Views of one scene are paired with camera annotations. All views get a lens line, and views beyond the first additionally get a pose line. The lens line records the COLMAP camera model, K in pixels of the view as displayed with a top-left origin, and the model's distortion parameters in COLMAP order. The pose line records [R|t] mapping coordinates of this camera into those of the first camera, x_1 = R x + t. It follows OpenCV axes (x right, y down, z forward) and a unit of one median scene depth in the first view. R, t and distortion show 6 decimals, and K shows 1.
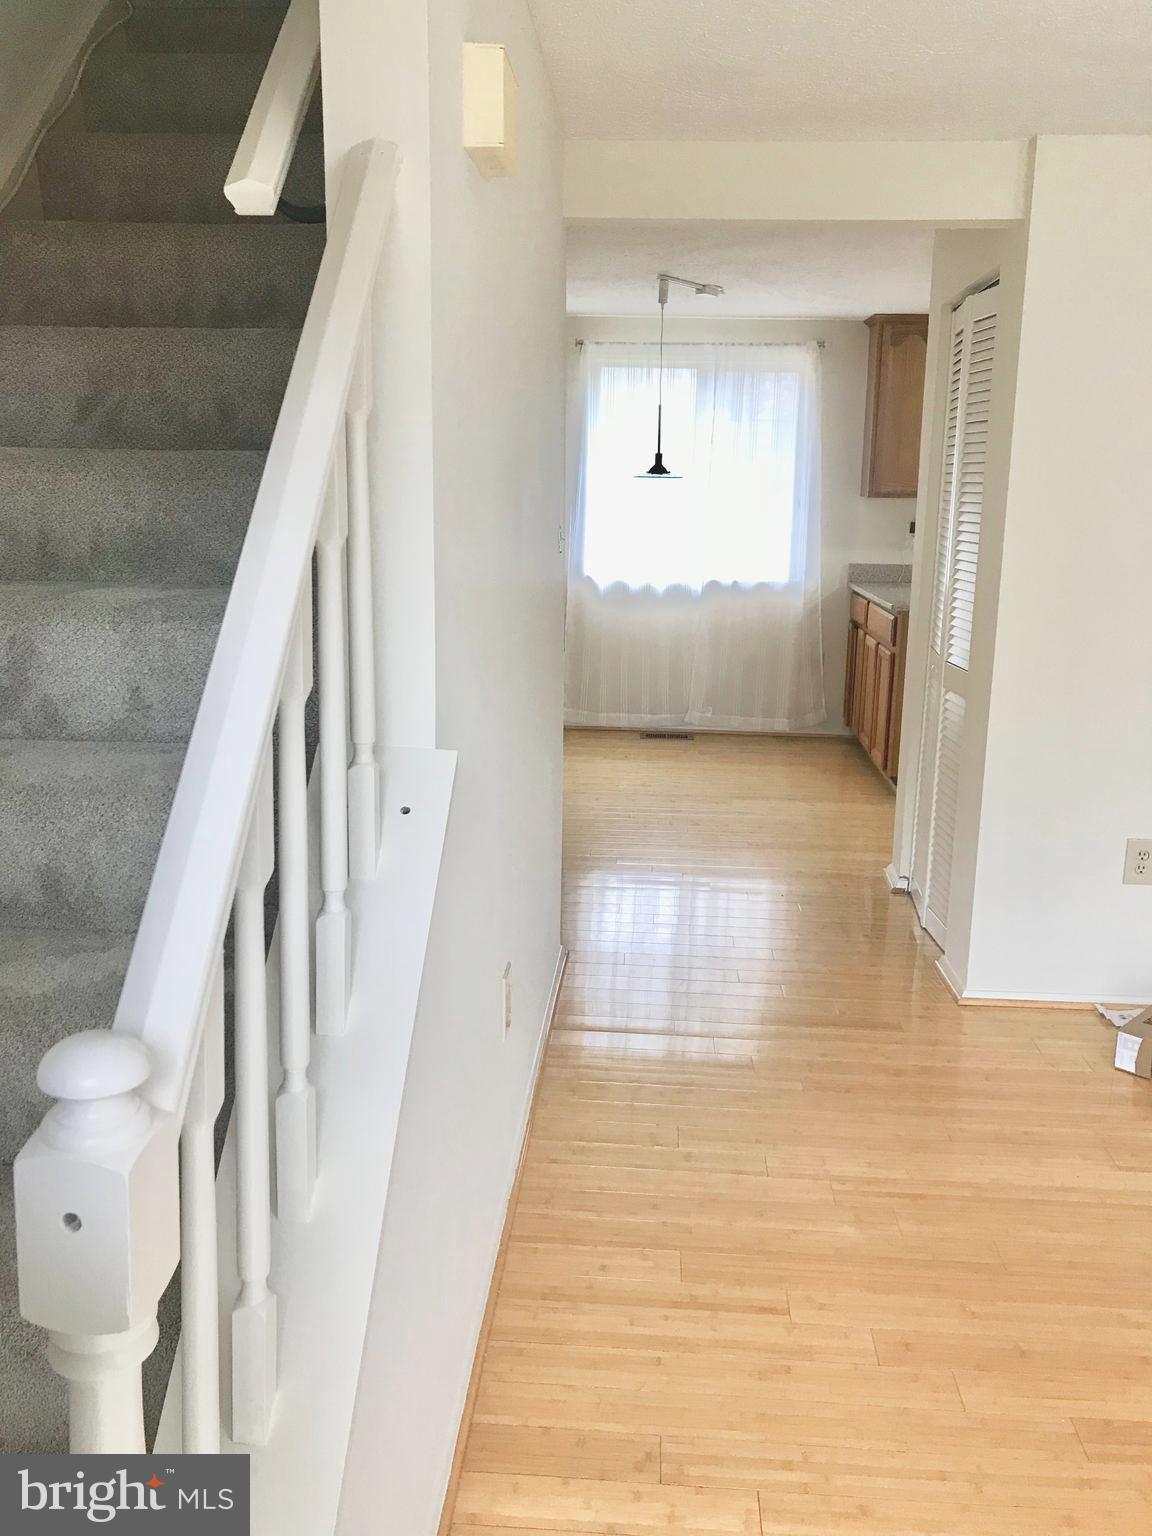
lens RADIAL K [[1287.1, 0, 576.0], [0, 1287.1, 768.0], [0, 0, 1]] dist [0.093050, -0.008250]
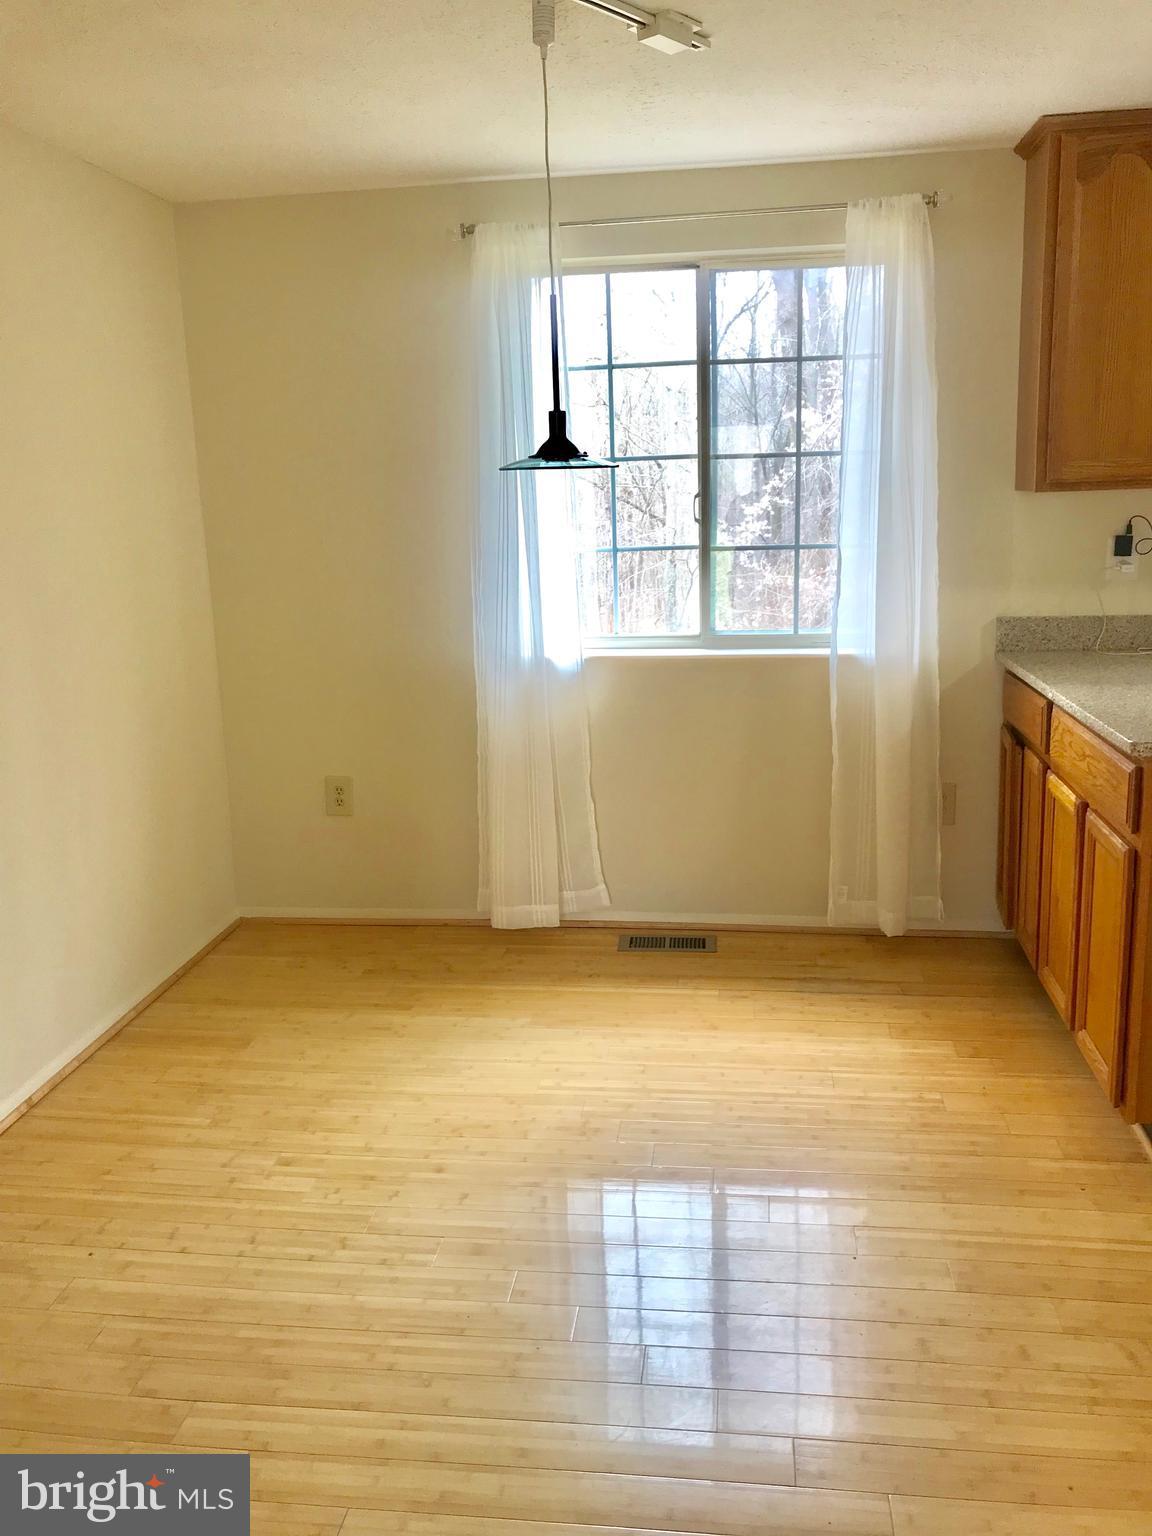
lens RADIAL K [[1247.0, 0, 576.0], [0, 1247.0, 768.0], [0, 0, 1]] dist [0.040973, 0.004422]
pose [[0.995954, -0.031482, -0.084166, 0.080009], [0.031420, 0.999504, -0.002061, -0.100176], [0.084189, -0.000592, 0.996450, 0.472754]]
